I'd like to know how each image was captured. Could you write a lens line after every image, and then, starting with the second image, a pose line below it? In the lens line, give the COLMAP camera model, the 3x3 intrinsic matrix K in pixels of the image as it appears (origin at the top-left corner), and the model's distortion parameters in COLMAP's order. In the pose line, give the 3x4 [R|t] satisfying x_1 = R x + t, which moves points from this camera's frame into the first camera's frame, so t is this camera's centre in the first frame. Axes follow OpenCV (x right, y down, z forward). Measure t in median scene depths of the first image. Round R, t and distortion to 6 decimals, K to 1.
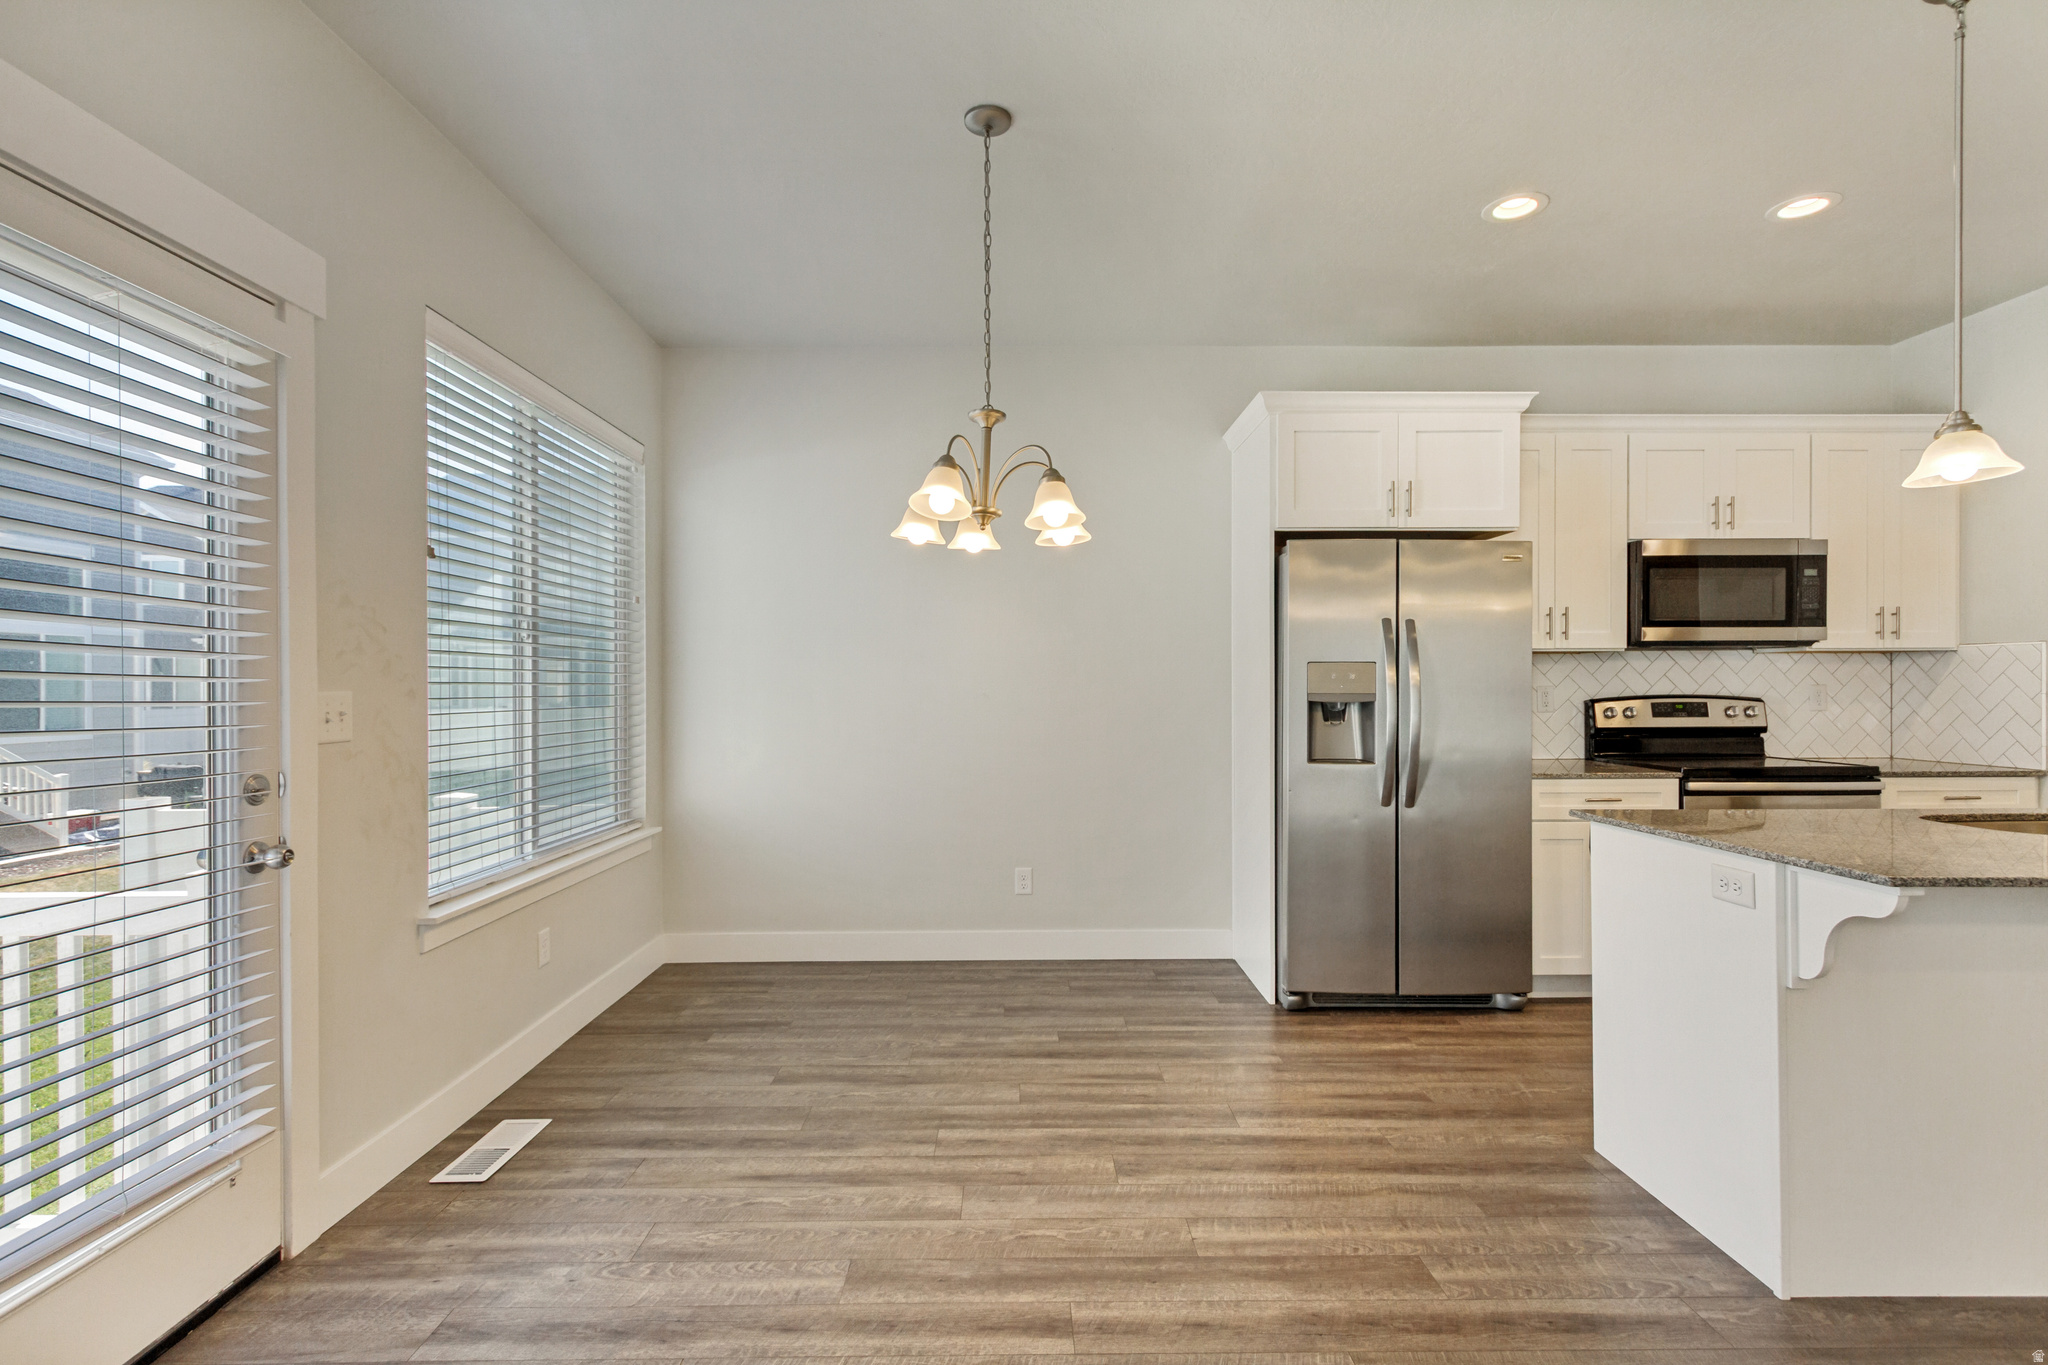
lens RADIAL K [[932.8, 0, 991.5], [0, 932.8, 678.1], [0, 0, 1]] dist [0.001793, 0.000078]
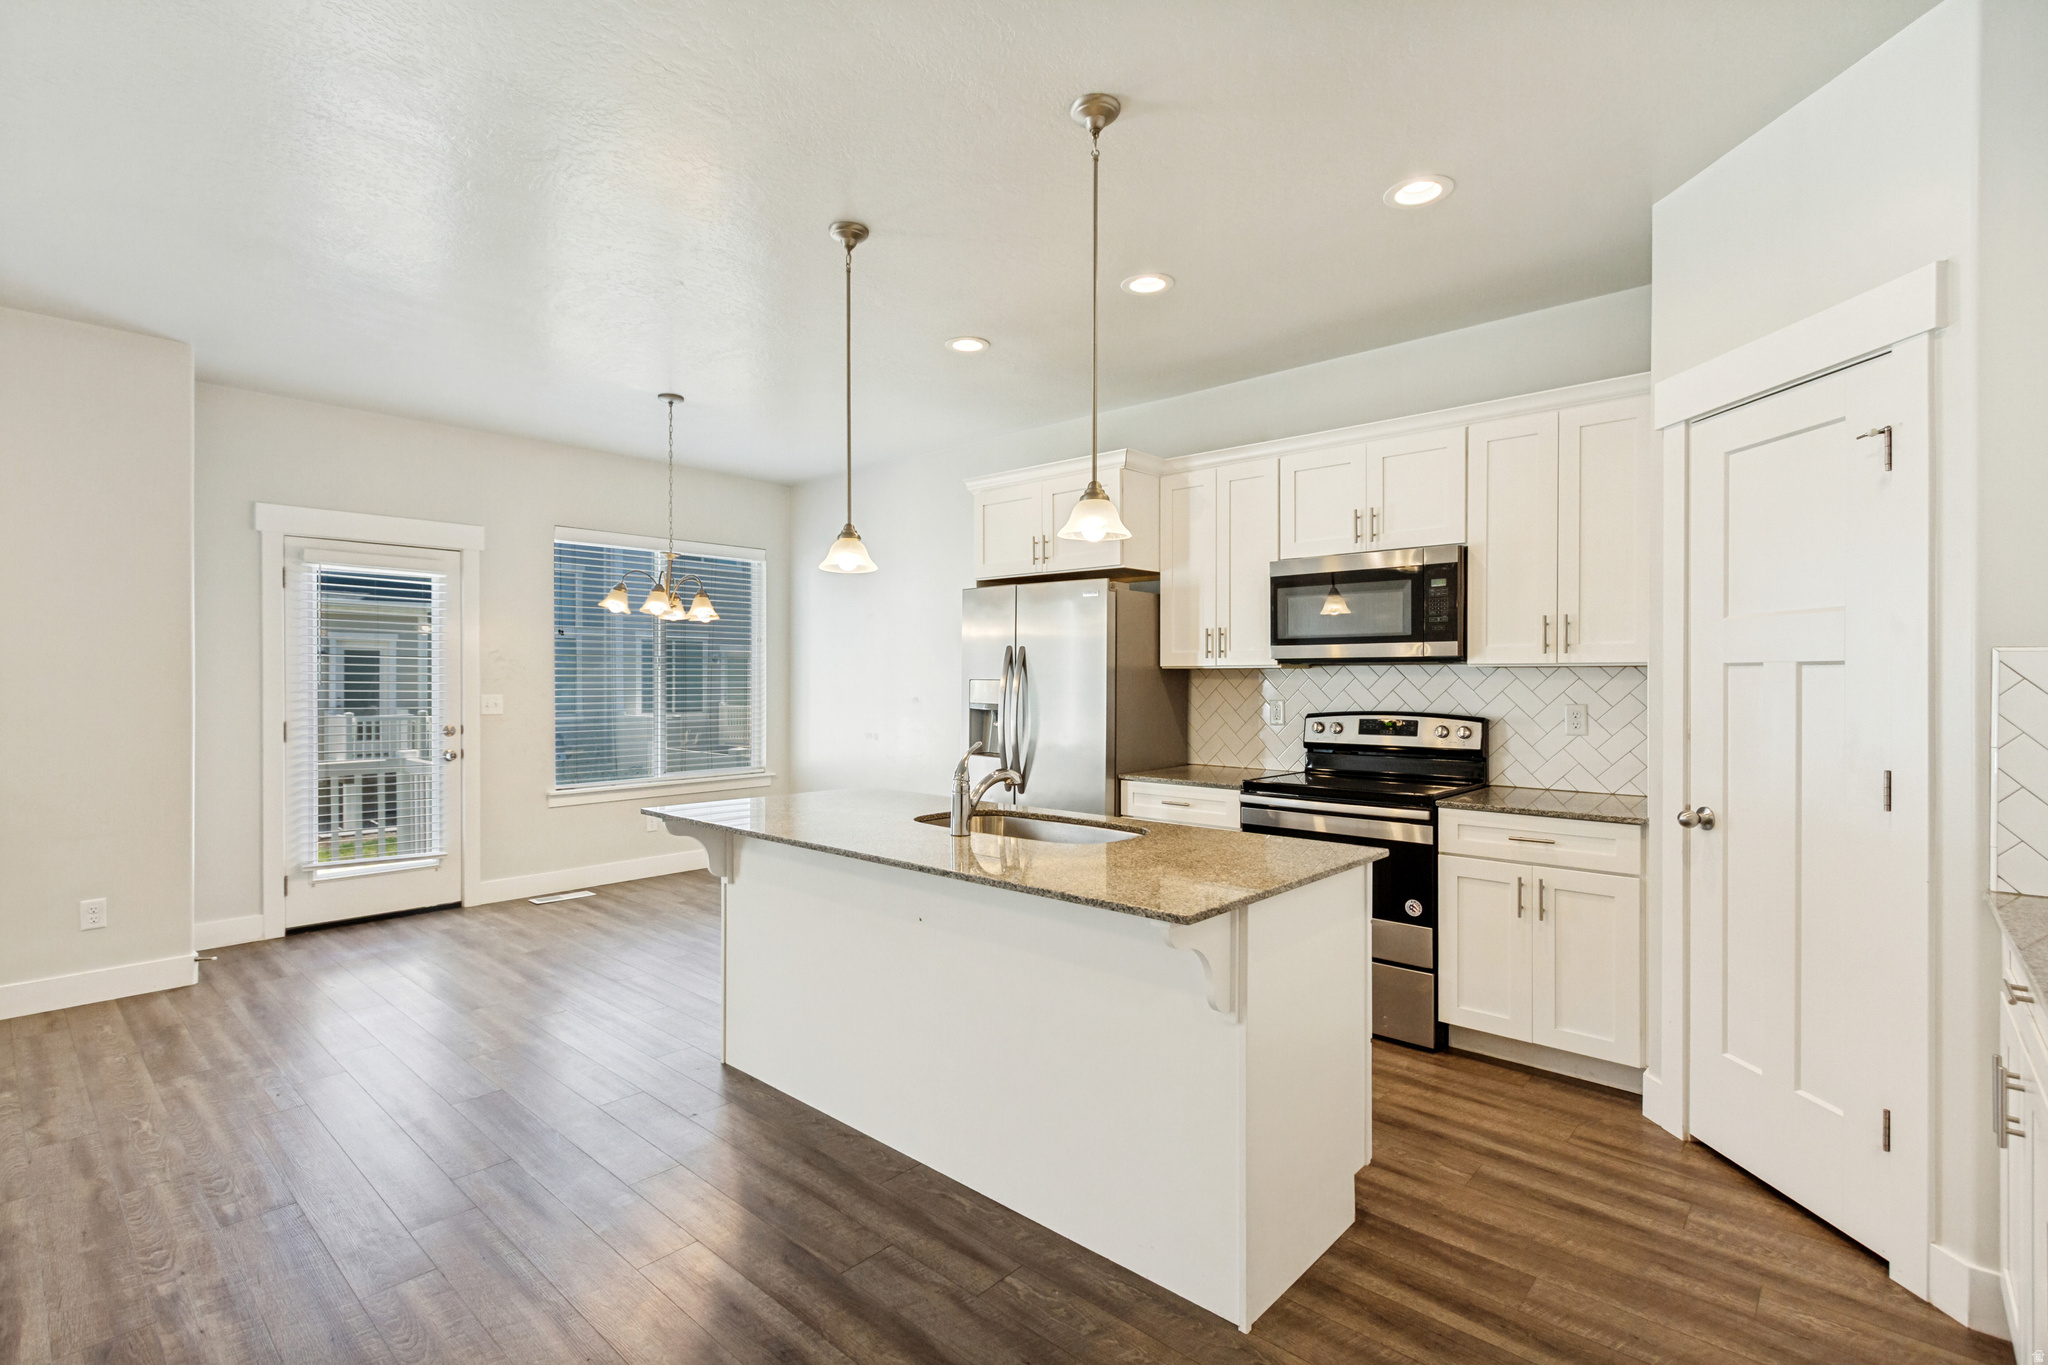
lens RADIAL K [[932.8, 0, 991.5], [0, 932.8, 678.1], [0, 0, 1]] dist [0.001793, 0.000078]
pose [[0.739667, 0.004125, -0.672961, 1.146130], [0.004011, 0.999936, 0.010538, -0.030041], [0.672962, -0.010494, 0.739603, 0.021054]]
